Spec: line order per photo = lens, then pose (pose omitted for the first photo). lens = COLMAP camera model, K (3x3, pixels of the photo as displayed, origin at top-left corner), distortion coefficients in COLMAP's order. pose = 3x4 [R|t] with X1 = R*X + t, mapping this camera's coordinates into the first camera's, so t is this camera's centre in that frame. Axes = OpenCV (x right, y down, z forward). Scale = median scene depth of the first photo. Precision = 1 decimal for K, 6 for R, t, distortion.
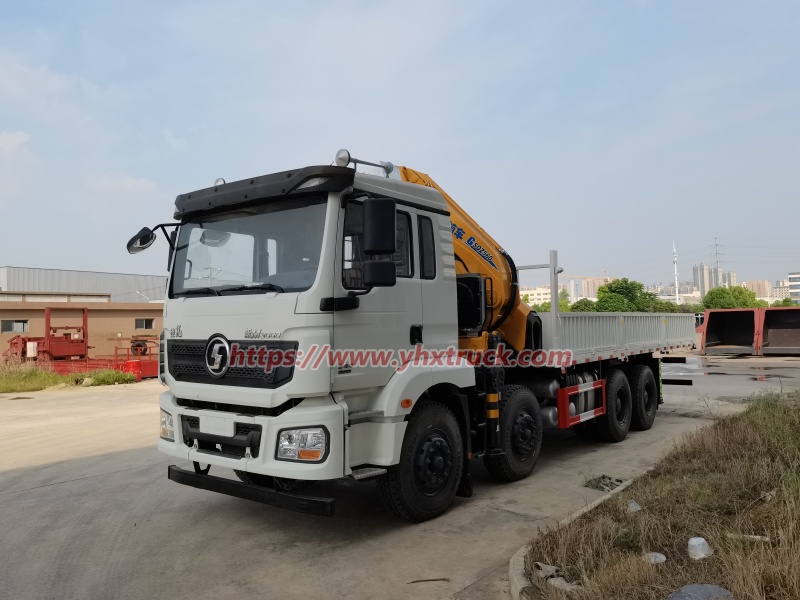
lens RADIAL K [[628.6, 0, 387.1], [0, 628.6, 291.2], [0, 0, 1]] dist [0.017714, -0.019213]
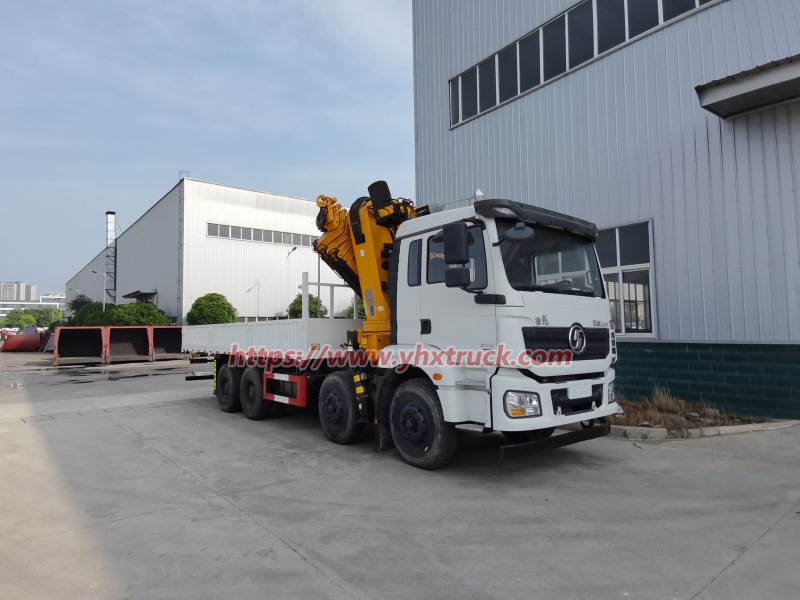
lens RADIAL K [[499.2, 0, 362.0], [0, 499.2, 290.8], [0, 0, 1]] dist [0.025500, -0.003176]
pose [[0.232175, 0.104571, 0.967037, -1.455050], [-0.049662, 0.994182, -0.095583, 0.128397], [-0.971405, -0.025833, 0.236017, 1.221019]]
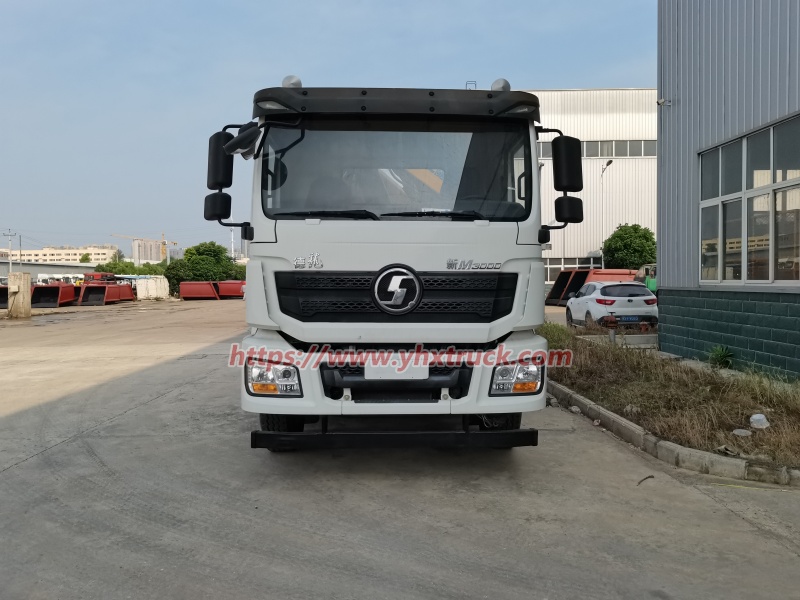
lens RADIAL K [[628.6, 0, 375.2], [0, 628.6, 299.3], [0, 0, 1]] dist [0.017714, -0.019213]
pose [[0.769662, 0.003144, 0.638444, -0.859378], [-0.048115, 0.997430, 0.053093, 0.073468], [-0.636636, -0.071583, 0.767835, 0.364252]]
